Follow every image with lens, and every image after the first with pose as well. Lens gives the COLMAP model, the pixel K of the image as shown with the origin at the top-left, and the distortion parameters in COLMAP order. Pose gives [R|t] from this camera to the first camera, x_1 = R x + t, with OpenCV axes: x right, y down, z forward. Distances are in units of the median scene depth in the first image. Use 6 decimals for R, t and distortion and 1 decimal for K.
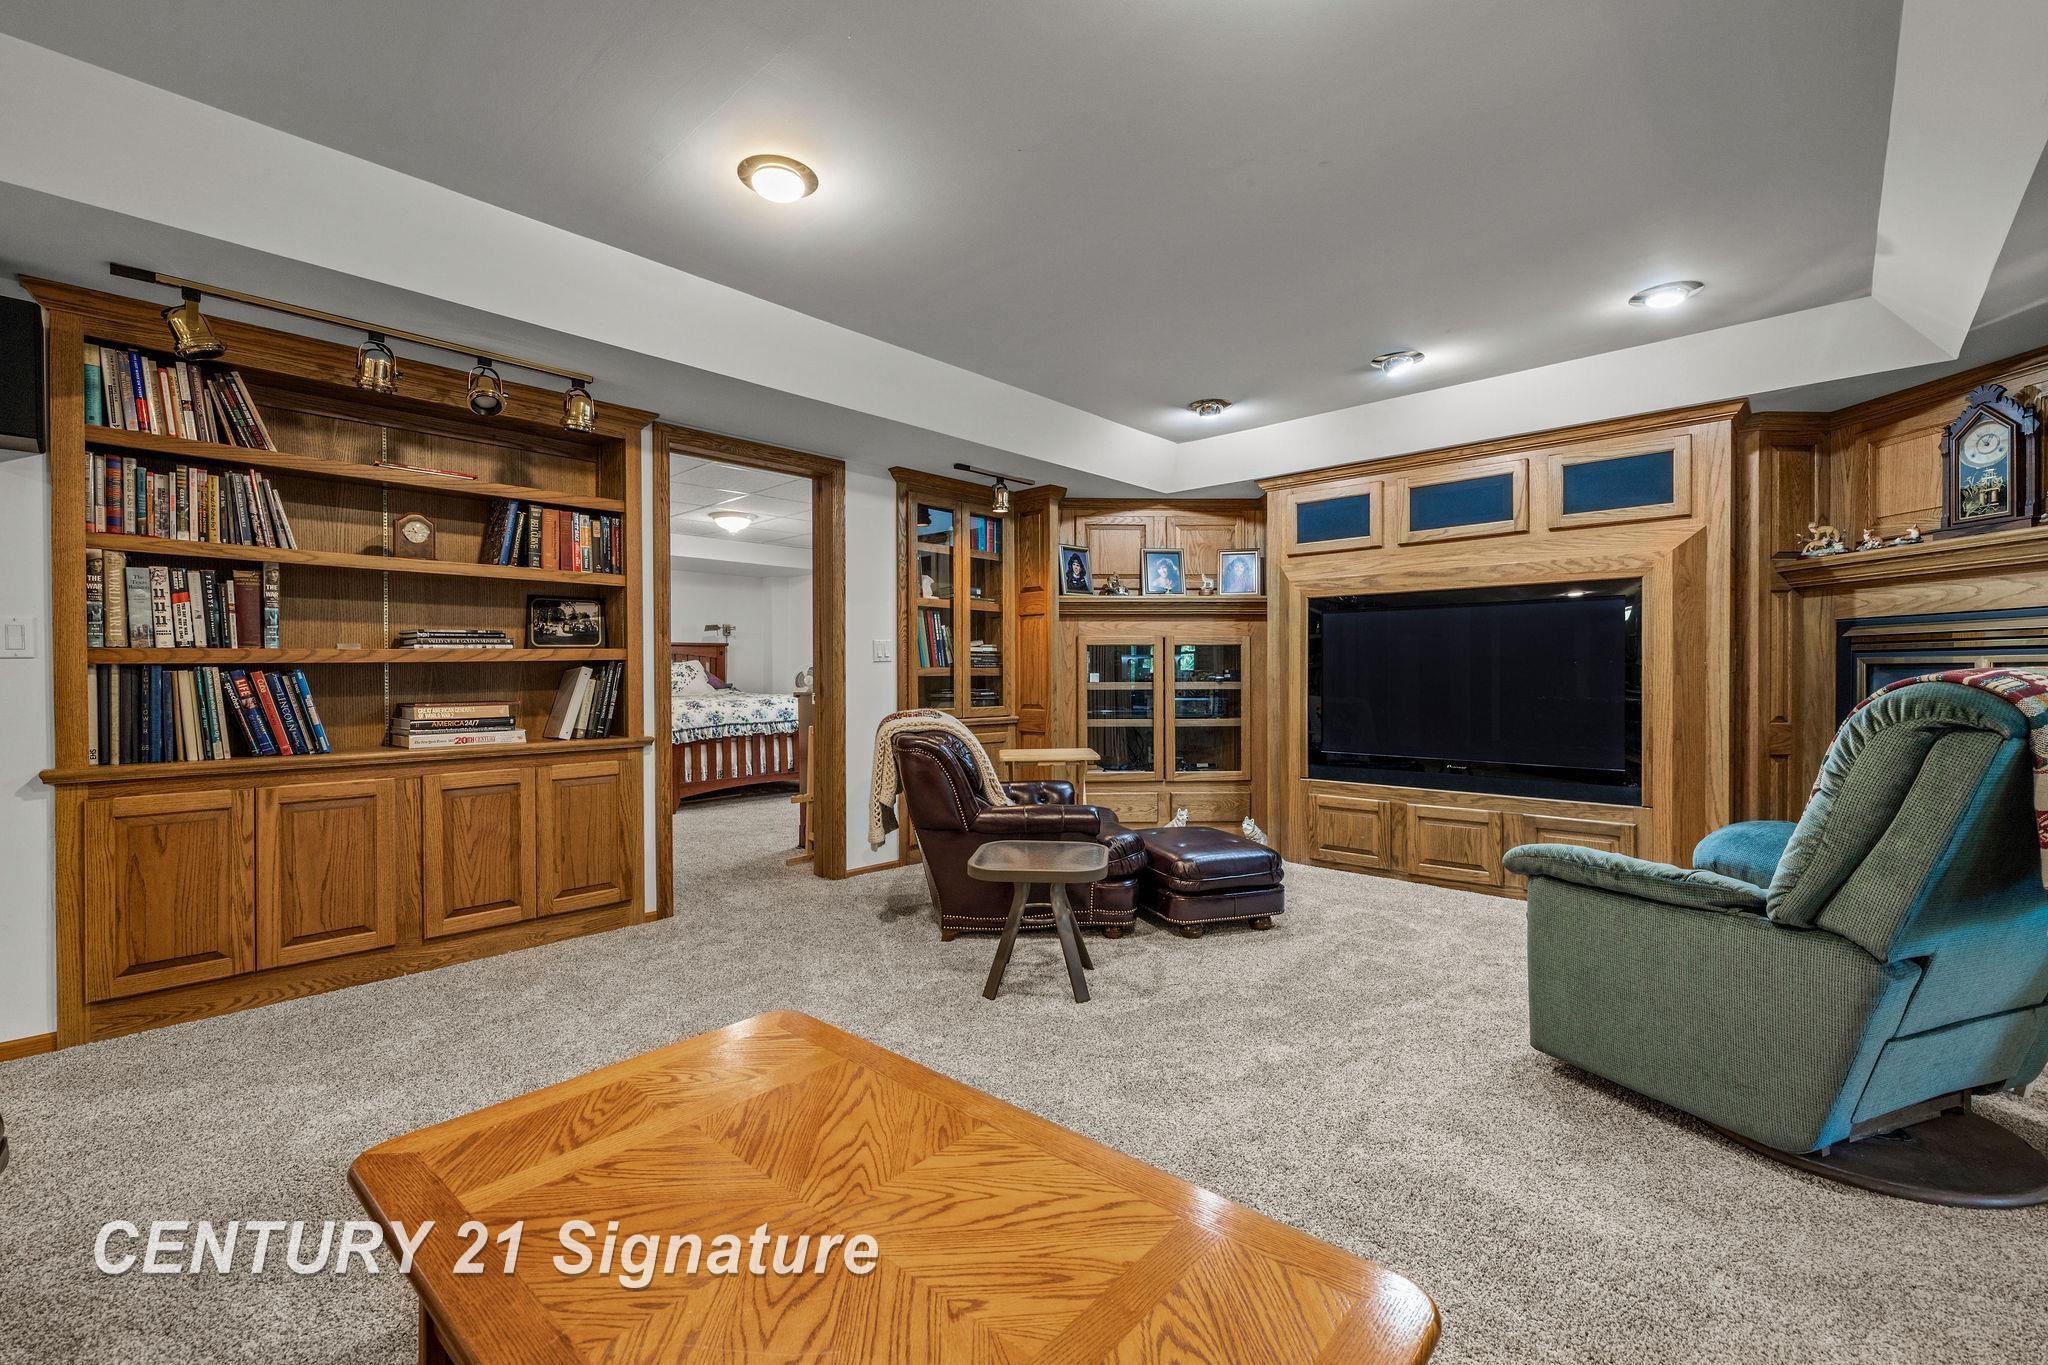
lens RADIAL K [[862.9, 0, 1015.5], [0, 862.9, 684.2], [0, 0, 1]] dist [0.003925, 0.000219]
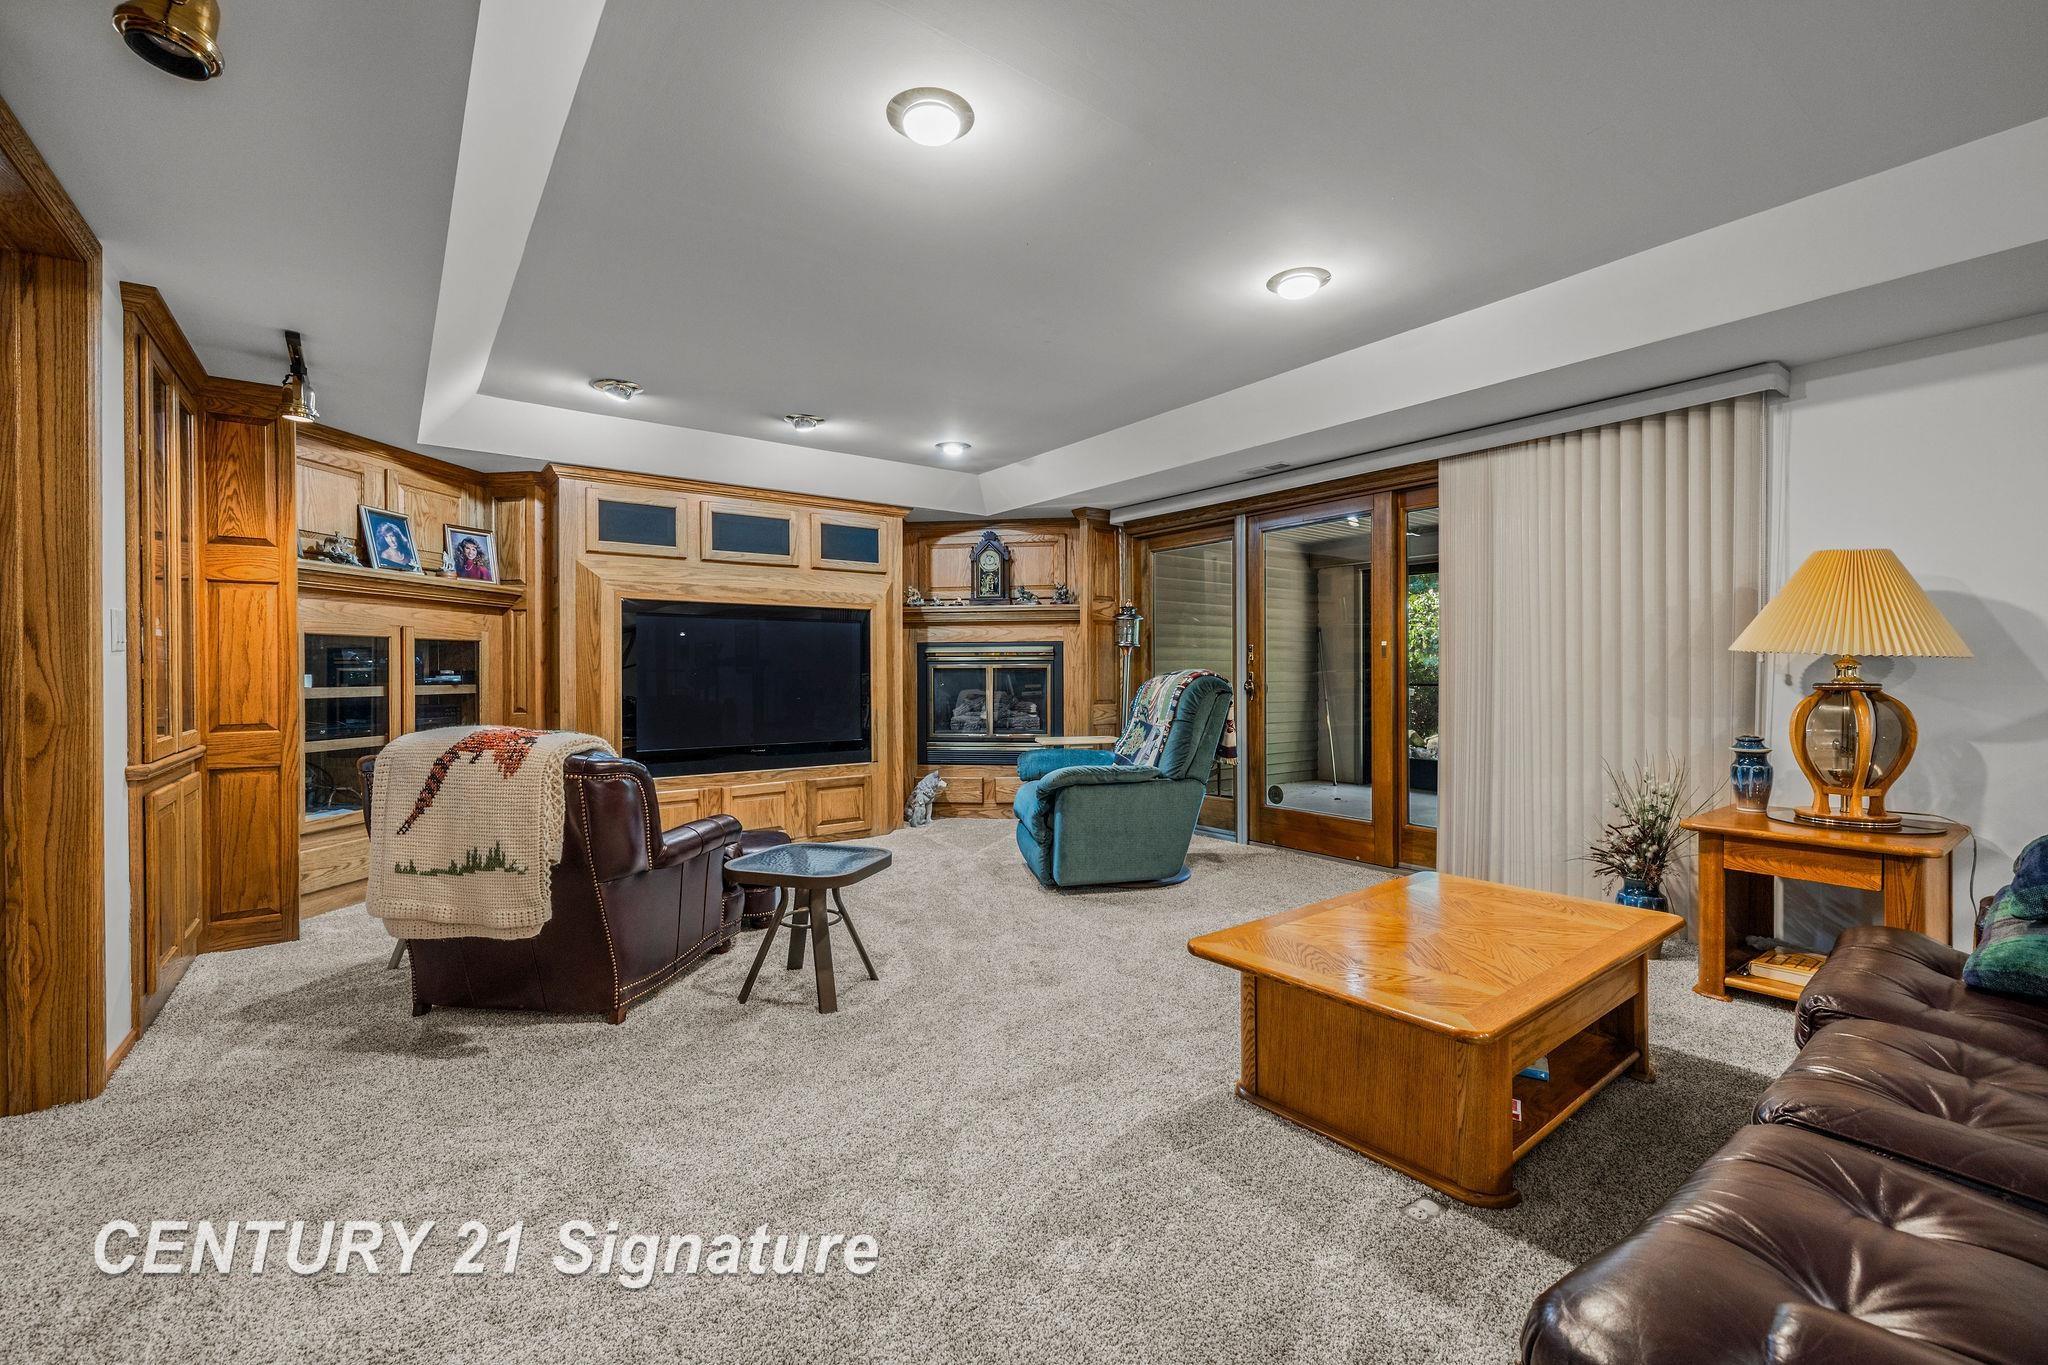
lens RADIAL K [[862.9, 0, 1022.9], [0, 862.9, 676.5], [0, 0, 1]] dist [0.003925, 0.000219]
pose [[0.182462, -0.002881, 0.983209, -0.643140], [0.015468, 0.999880, 0.000059, -0.003195], [-0.983091, 0.015197, 0.182485, 0.423805]]
